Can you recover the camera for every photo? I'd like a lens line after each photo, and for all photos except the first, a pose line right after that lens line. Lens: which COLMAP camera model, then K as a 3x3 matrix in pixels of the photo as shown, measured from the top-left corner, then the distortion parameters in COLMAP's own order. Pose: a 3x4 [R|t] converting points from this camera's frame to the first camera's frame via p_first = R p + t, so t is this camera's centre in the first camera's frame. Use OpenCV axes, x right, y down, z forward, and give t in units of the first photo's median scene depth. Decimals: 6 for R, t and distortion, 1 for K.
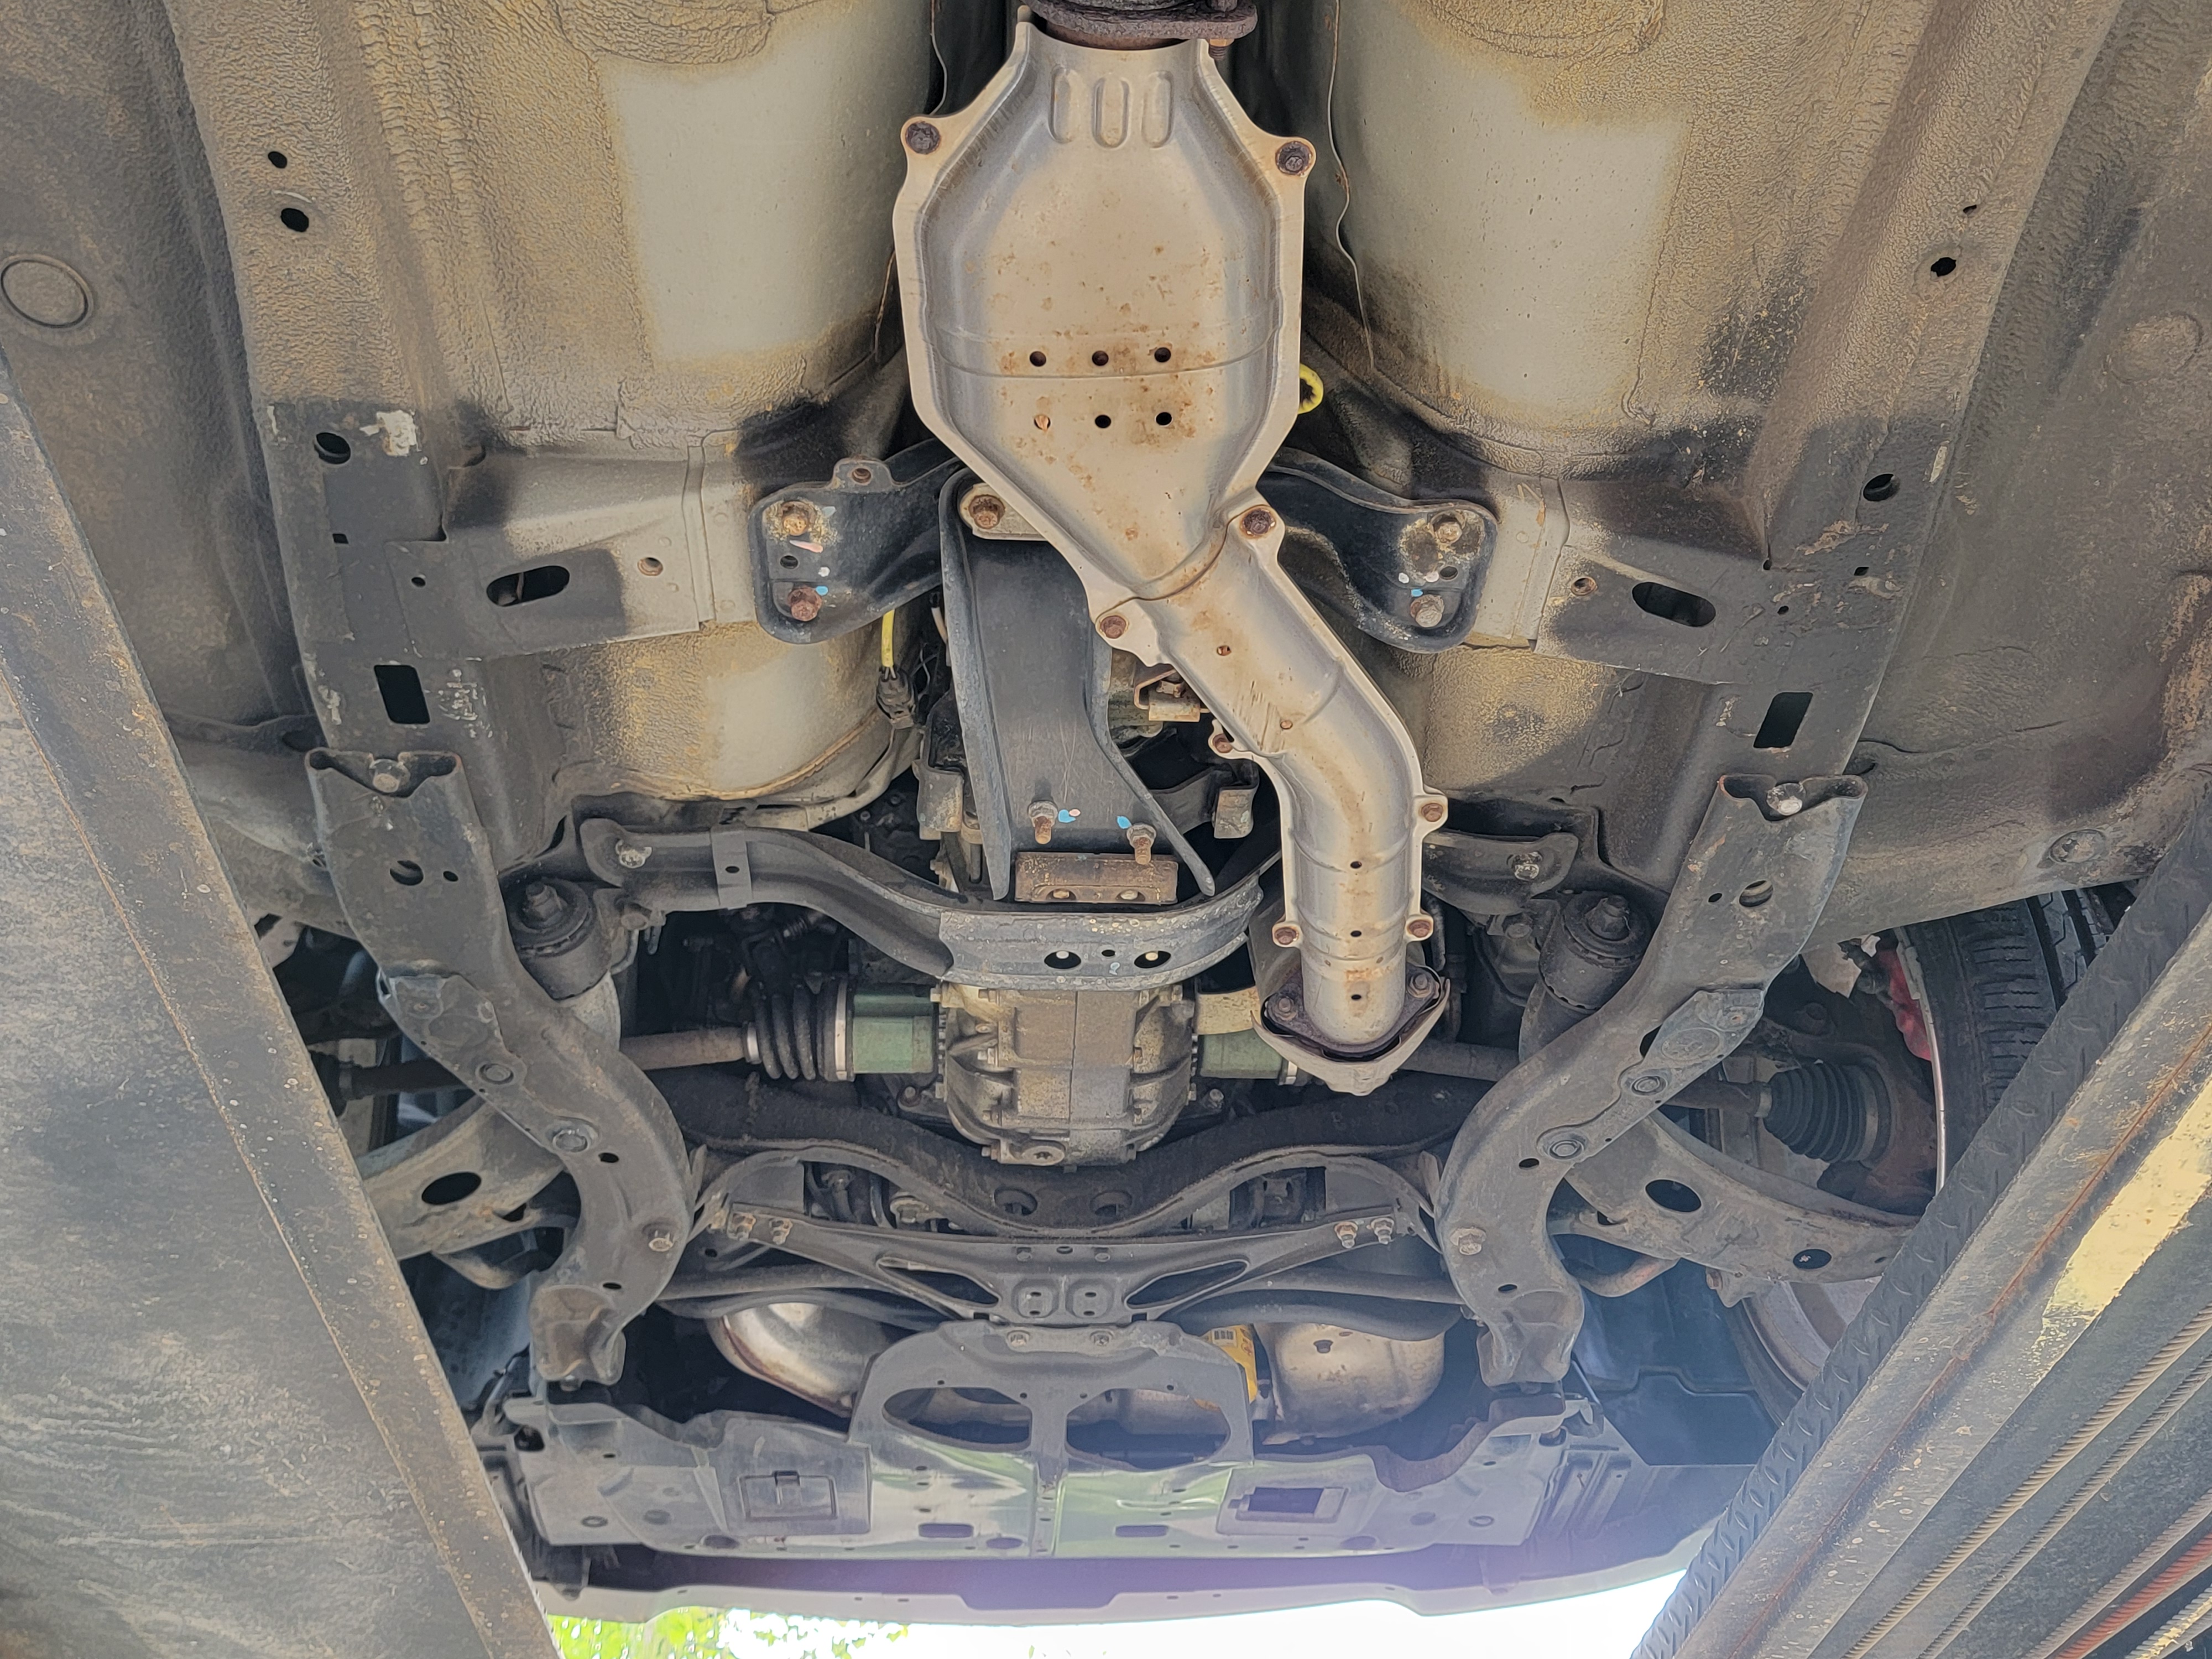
lens RADIAL K [[1917.2, 0, 1106.6], [0, 1917.2, 774.3], [0, 0, 1]] dist [0.006235, 0.009050]
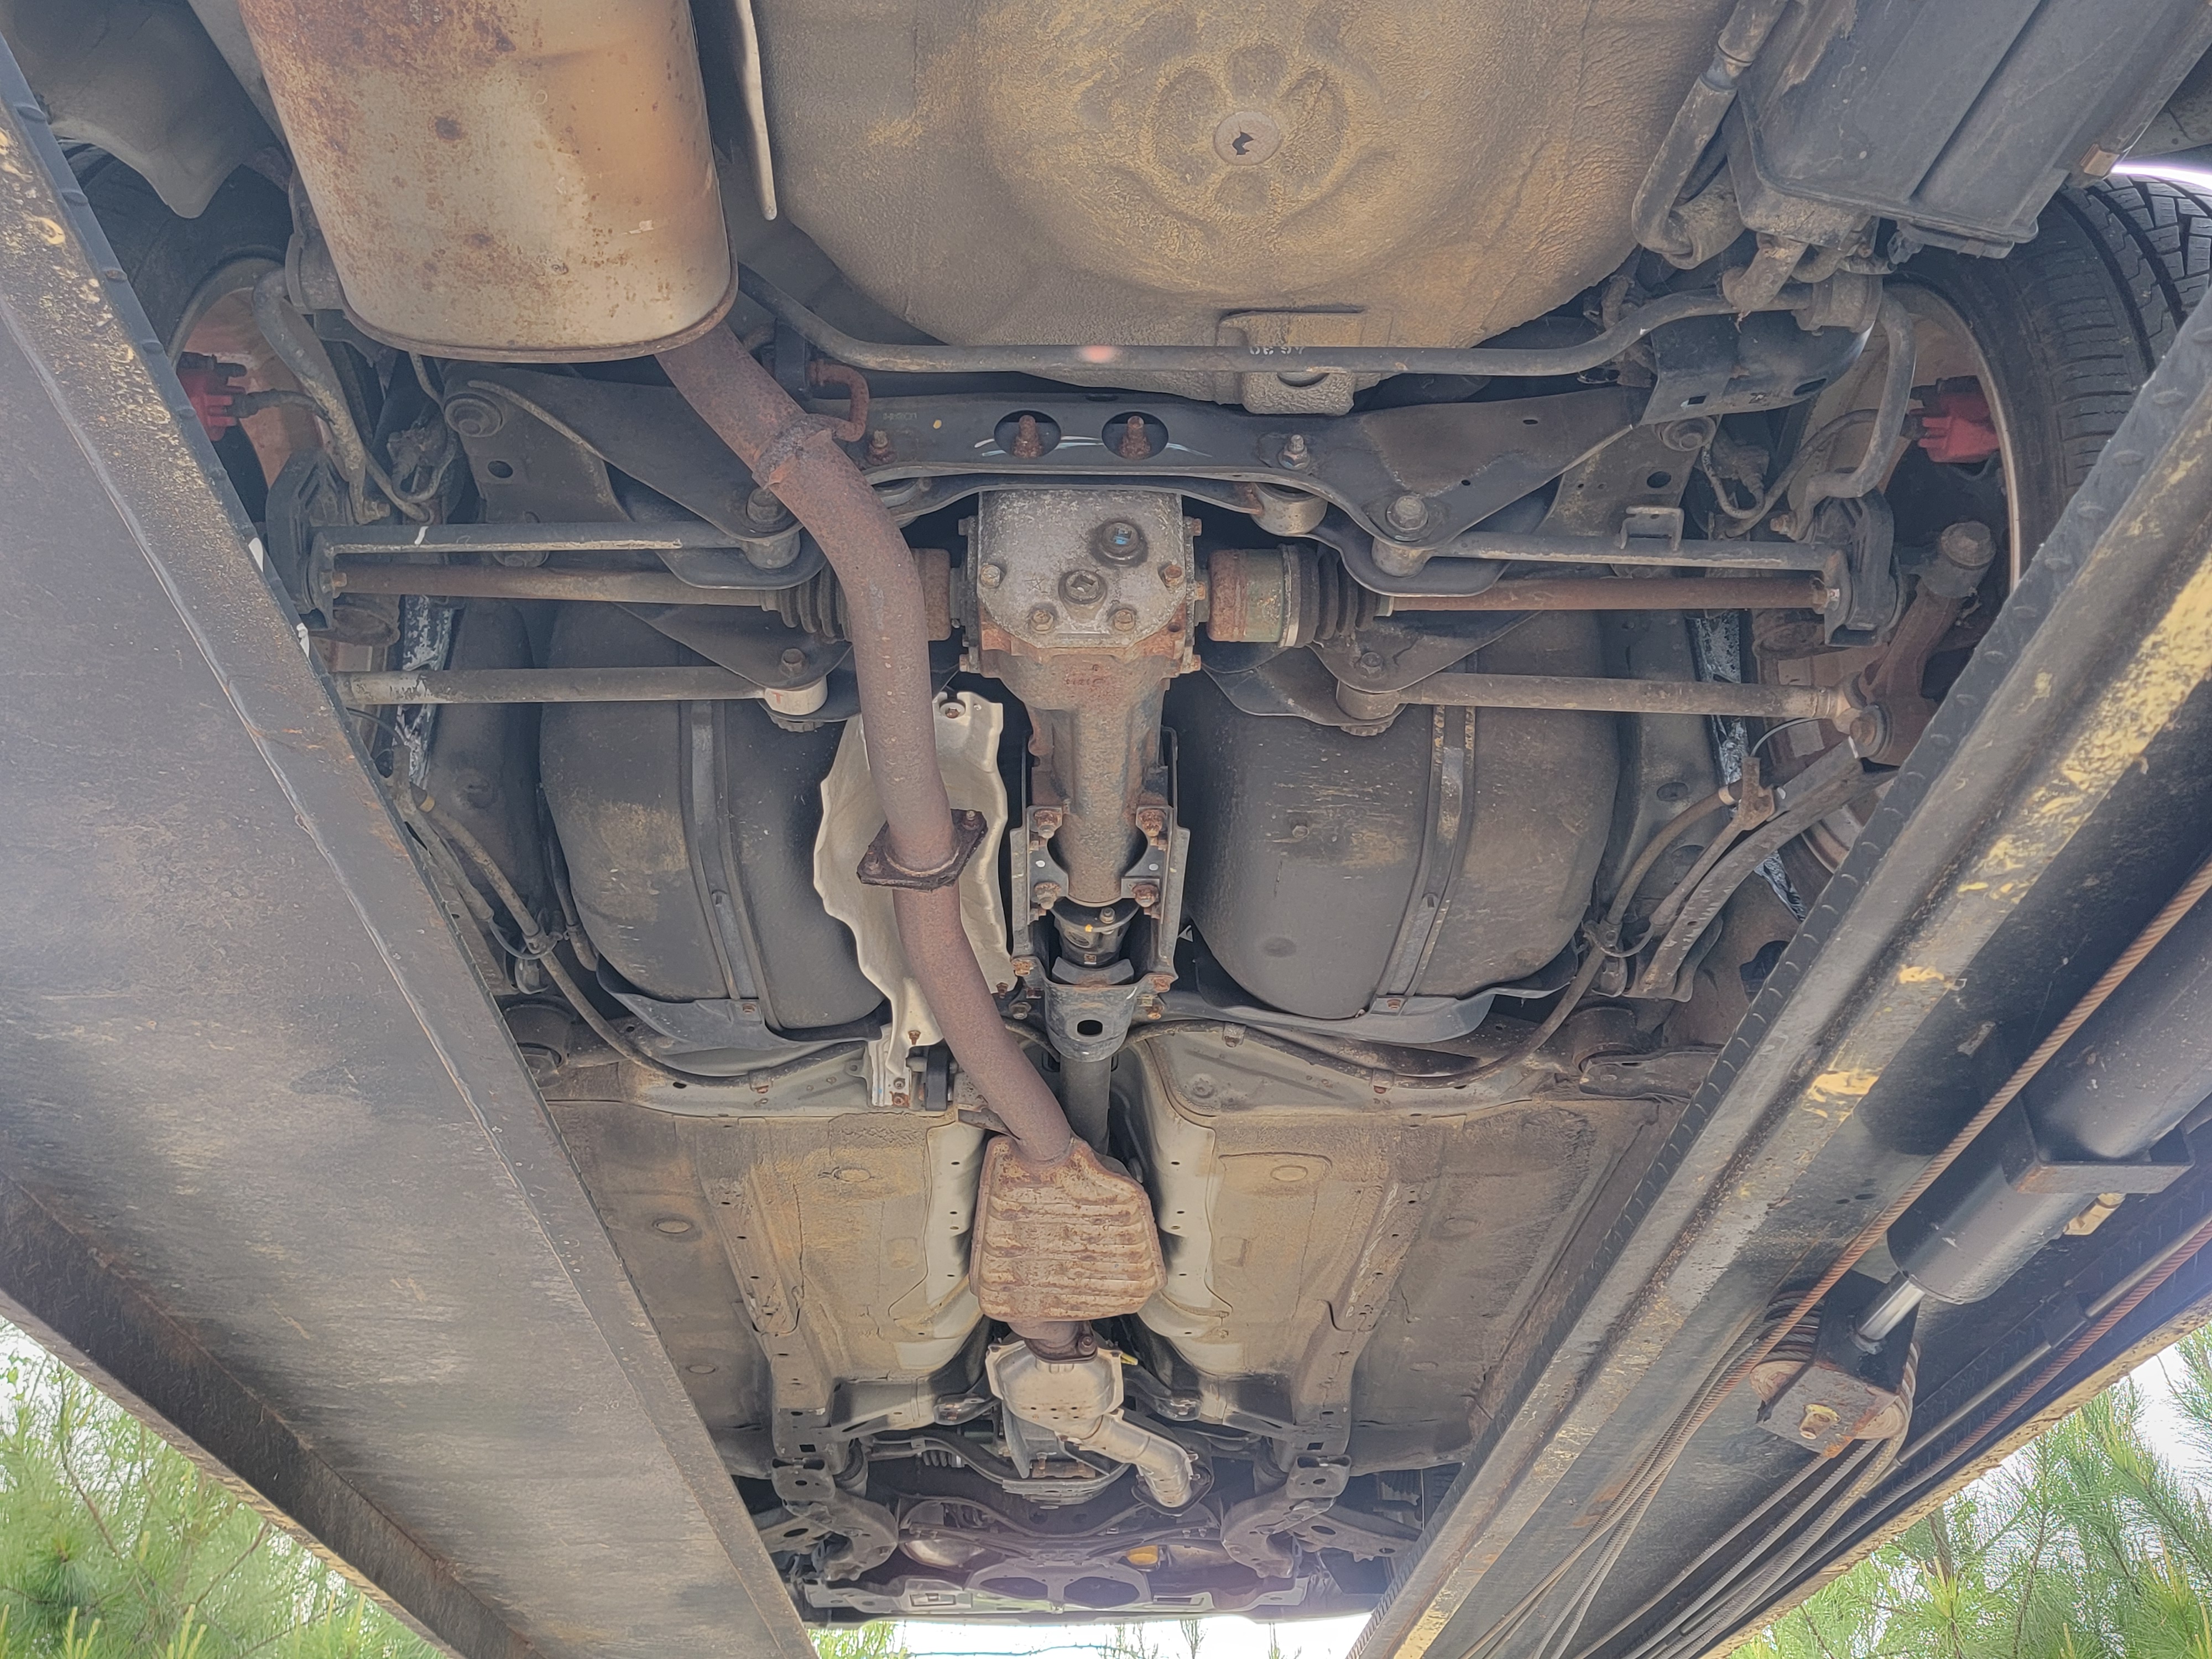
lens RADIAL K [[1925.0, 0, 1106.0], [0, 1925.0, 829.5], [0, 0, 1]] dist [0.069365, -0.069040]
pose [[0.999719, -0.014774, -0.018542, 0.091038], [0.018009, 0.981879, 0.188651, -1.040688], [0.015419, -0.188932, 0.981869, -1.130061]]
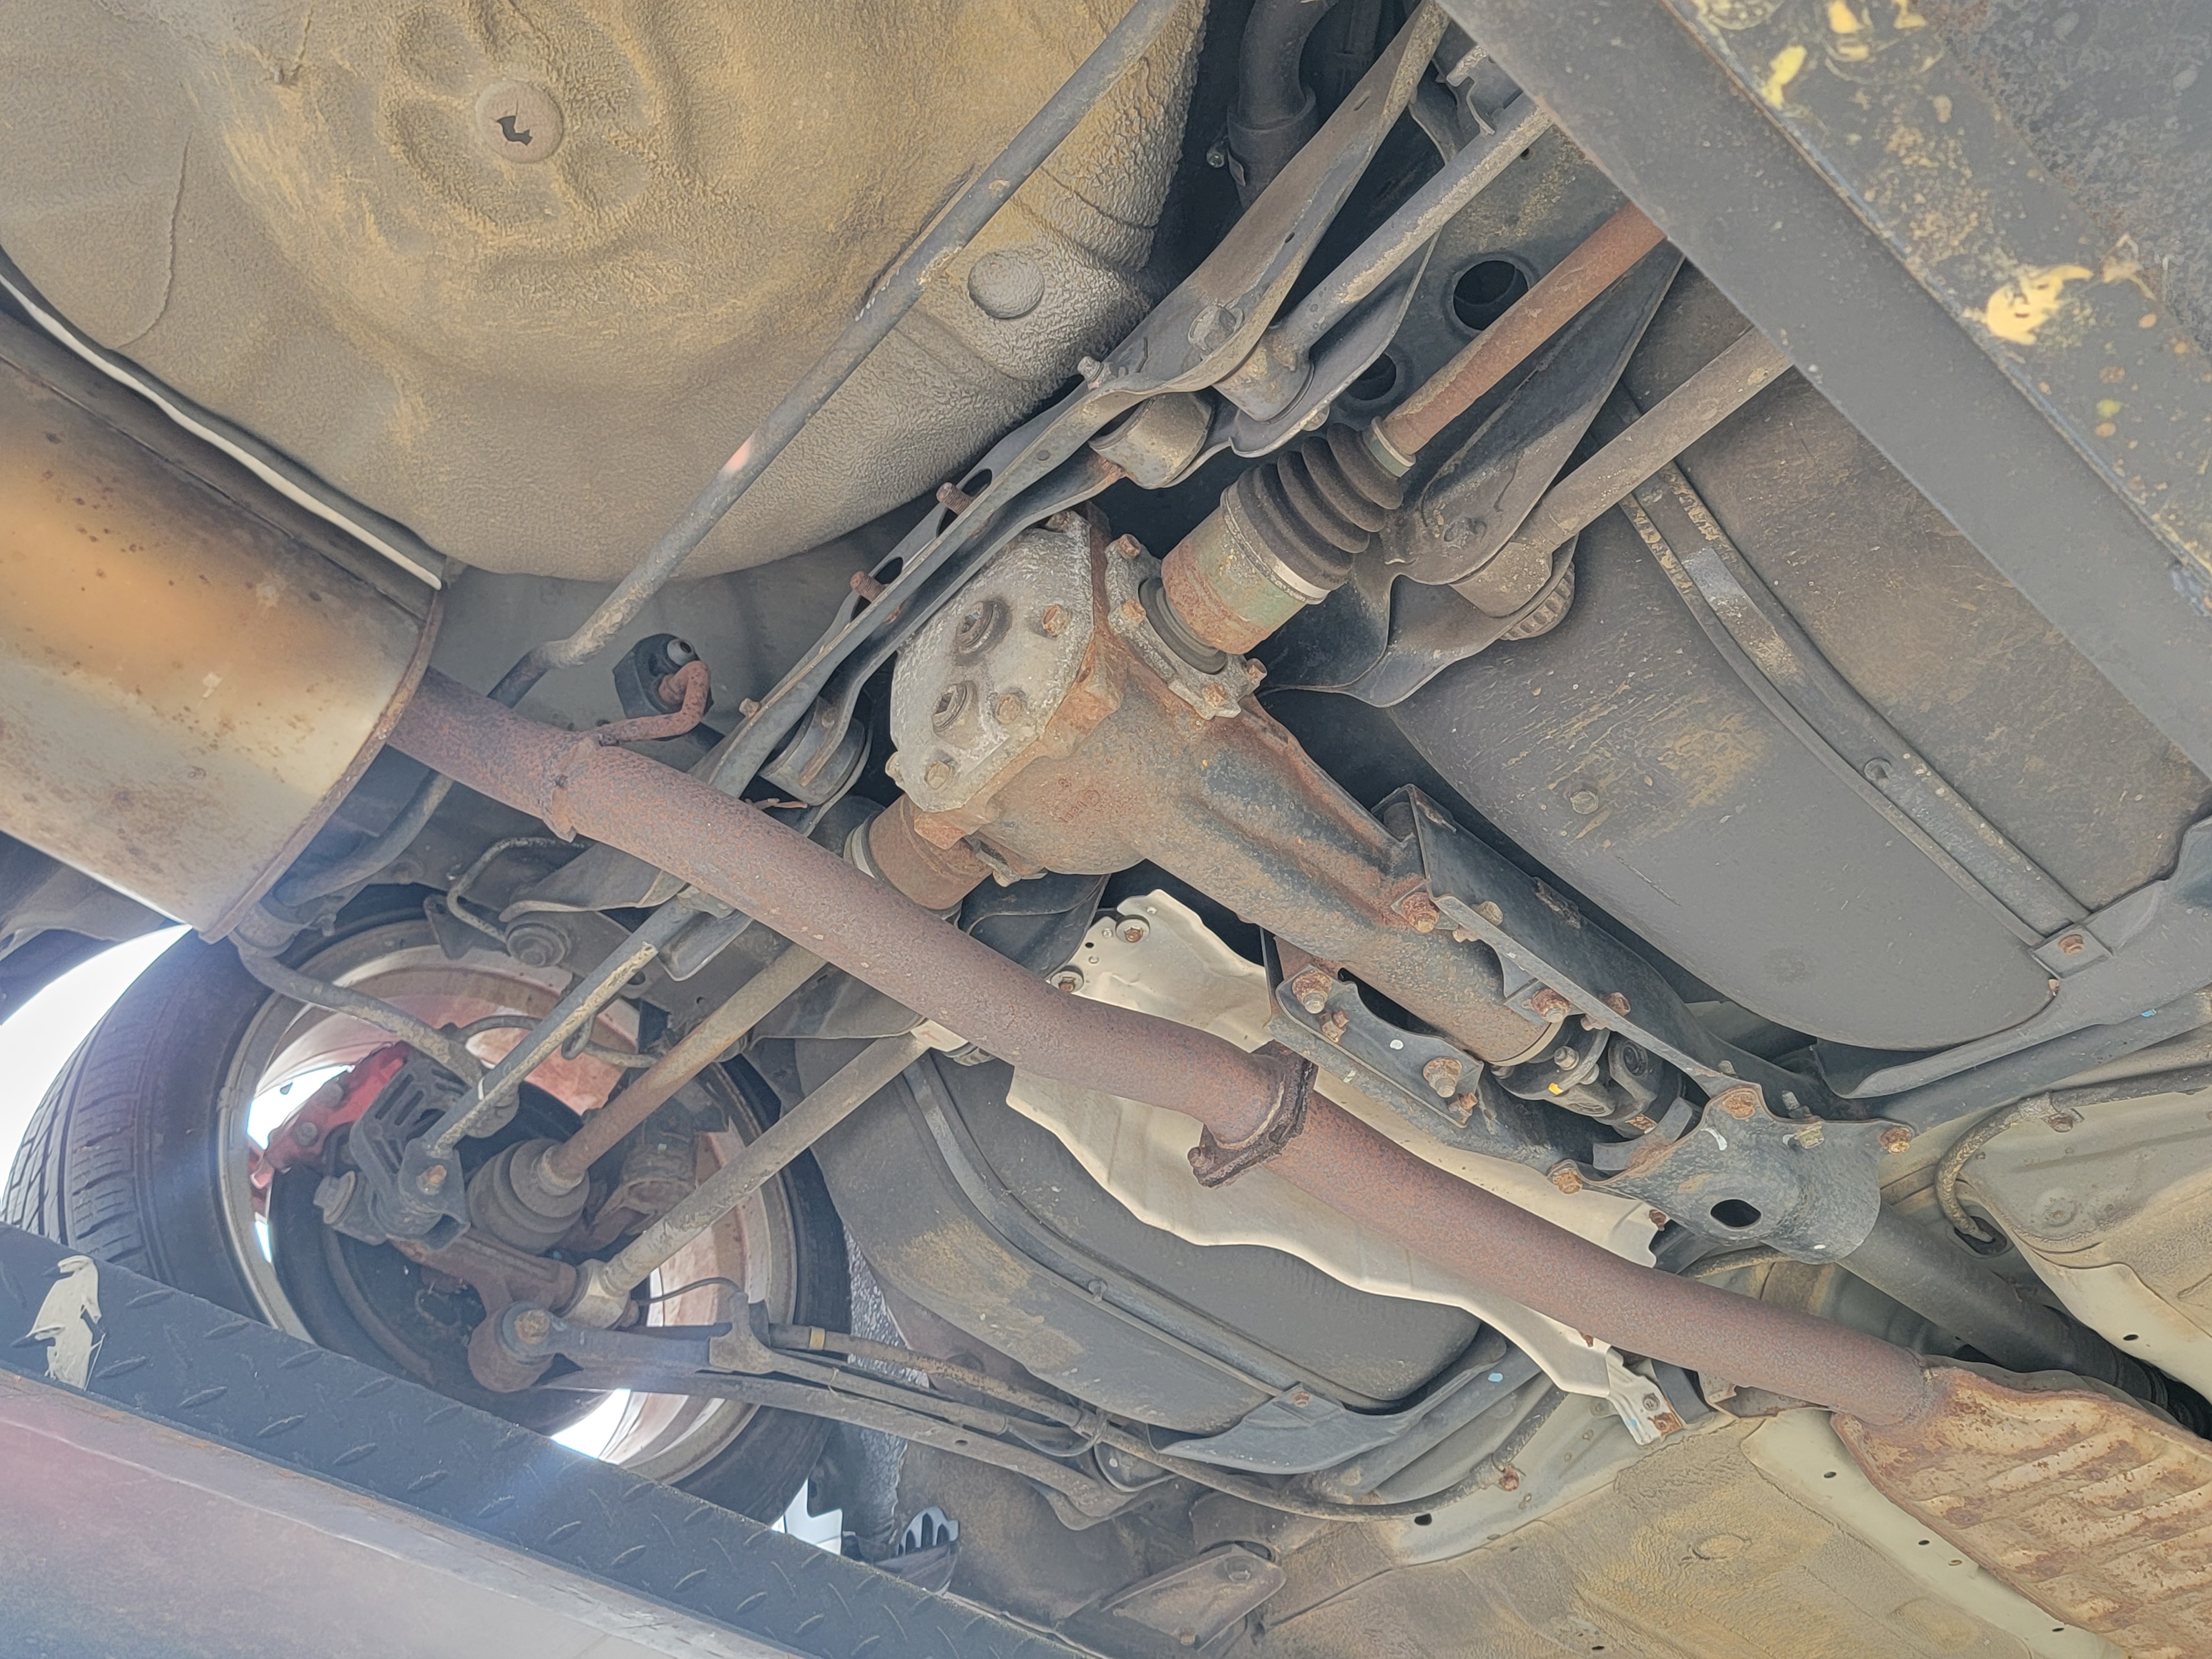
lens RADIAL K [[1979.1, 0, 1106.0], [0, 1979.1, 829.5], [0, 0, 1]] dist [0.030147, 0.016401]
pose [[0.633687, -0.574949, -0.517565, 0.439125], [0.543654, 0.806954, -0.230794, -0.752522], [0.550346, -0.135125, 0.823930, -0.757085]]
